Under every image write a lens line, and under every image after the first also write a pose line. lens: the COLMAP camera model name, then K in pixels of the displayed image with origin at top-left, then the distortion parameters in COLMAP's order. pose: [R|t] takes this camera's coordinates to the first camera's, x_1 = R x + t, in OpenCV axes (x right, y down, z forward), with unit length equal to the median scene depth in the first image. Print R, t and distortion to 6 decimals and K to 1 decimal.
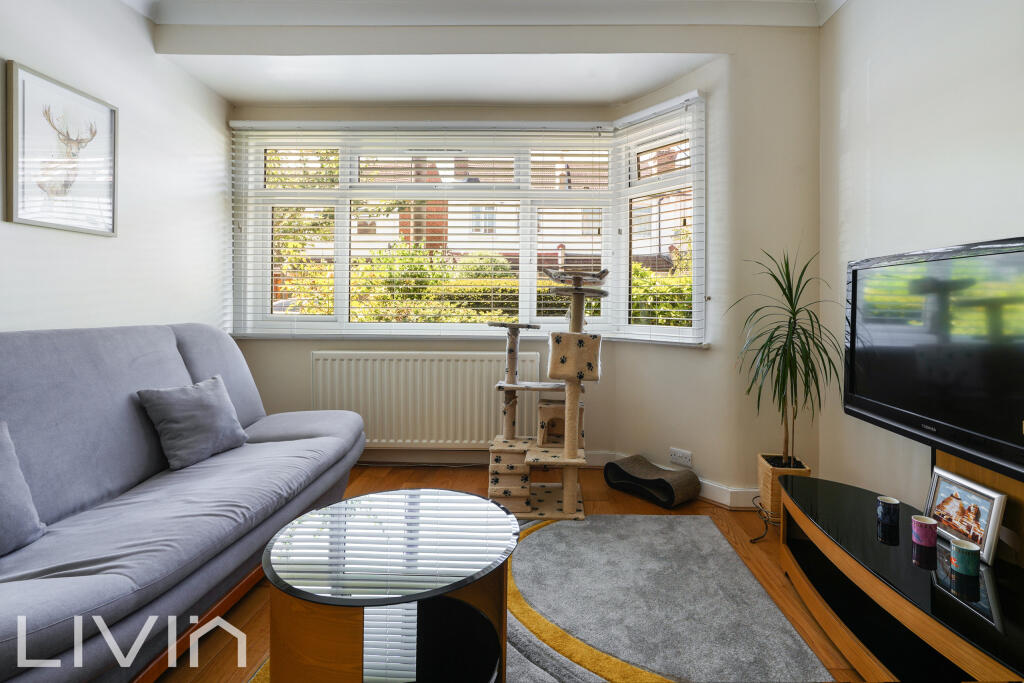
lens RADIAL K [[515.5, 0, 513.1], [0, 515.5, 301.7], [0, 0, 1]] dist [-0.022888, 0.025986]
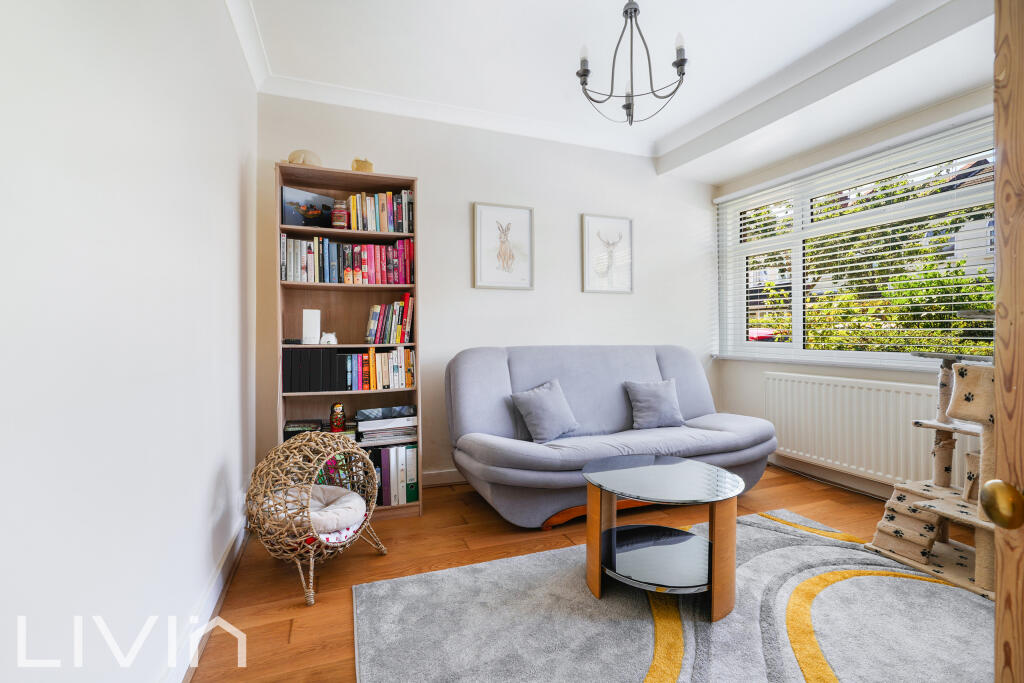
lens RADIAL K [[494.1, 0, 512.0], [0, 494.1, 341.5], [0, 0, 1]] dist [-0.020763, 0.022322]
pose [[0.355513, 0.012357, -0.934590, 0.573602], [0.001978, 0.999900, 0.013973, 0.009636], [0.934669, -0.006816, 0.355453, 0.027099]]
